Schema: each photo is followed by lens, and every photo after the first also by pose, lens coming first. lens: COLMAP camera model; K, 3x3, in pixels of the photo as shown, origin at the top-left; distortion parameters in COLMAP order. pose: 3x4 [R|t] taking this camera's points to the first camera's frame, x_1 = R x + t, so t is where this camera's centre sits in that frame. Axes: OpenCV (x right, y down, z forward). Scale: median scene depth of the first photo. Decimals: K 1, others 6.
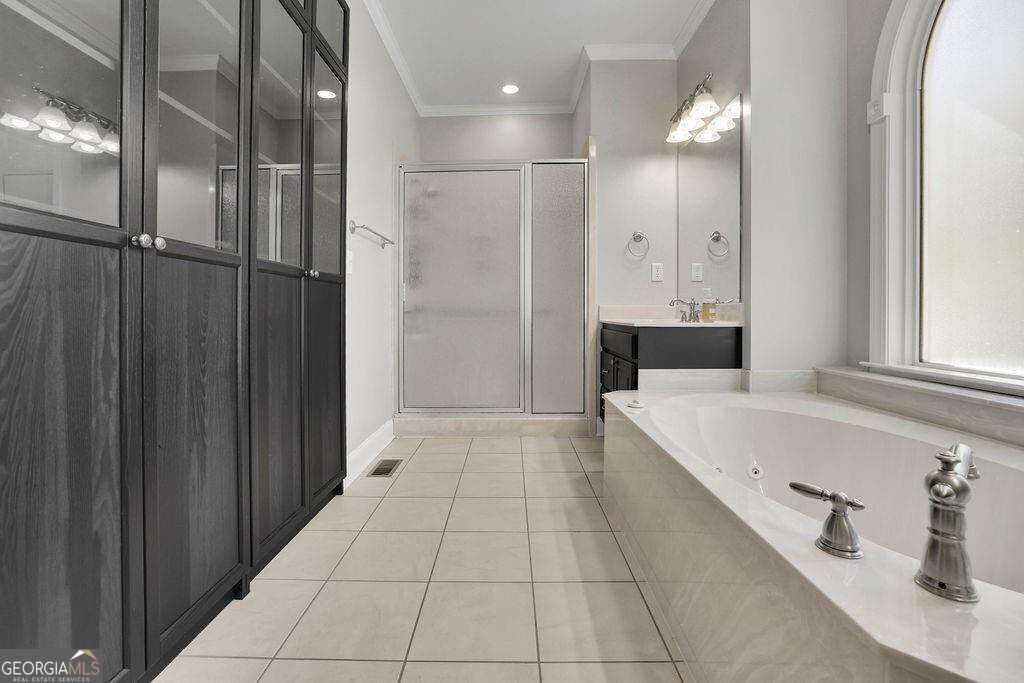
lens RADIAL K [[451.7, 0, 511.6], [0, 451.7, 312.6], [0, 0, 1]] dist [-0.039150, 0.013938]
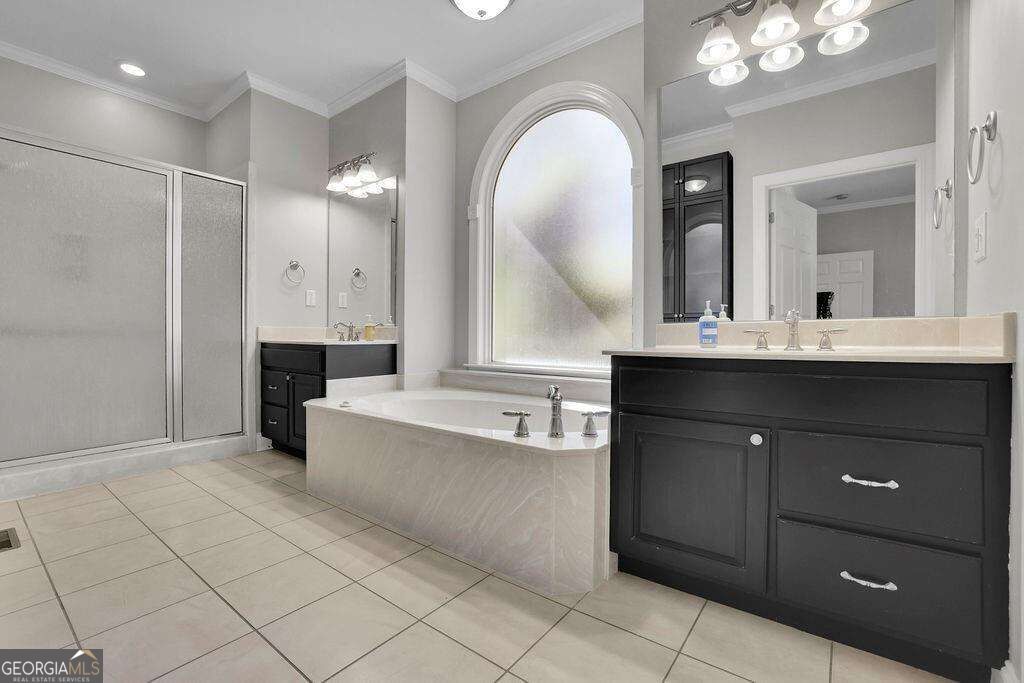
lens RADIAL K [[444.7, 0, 515.6], [0, 444.7, 329.0], [0, 0, 1]] dist [-0.034691, 0.000409]
pose [[0.595815, 0.012105, 0.803031, -0.356410], [-0.002643, 0.999911, -0.013111, 0.002755], [-0.803117, 0.005690, 0.595794, -0.111636]]
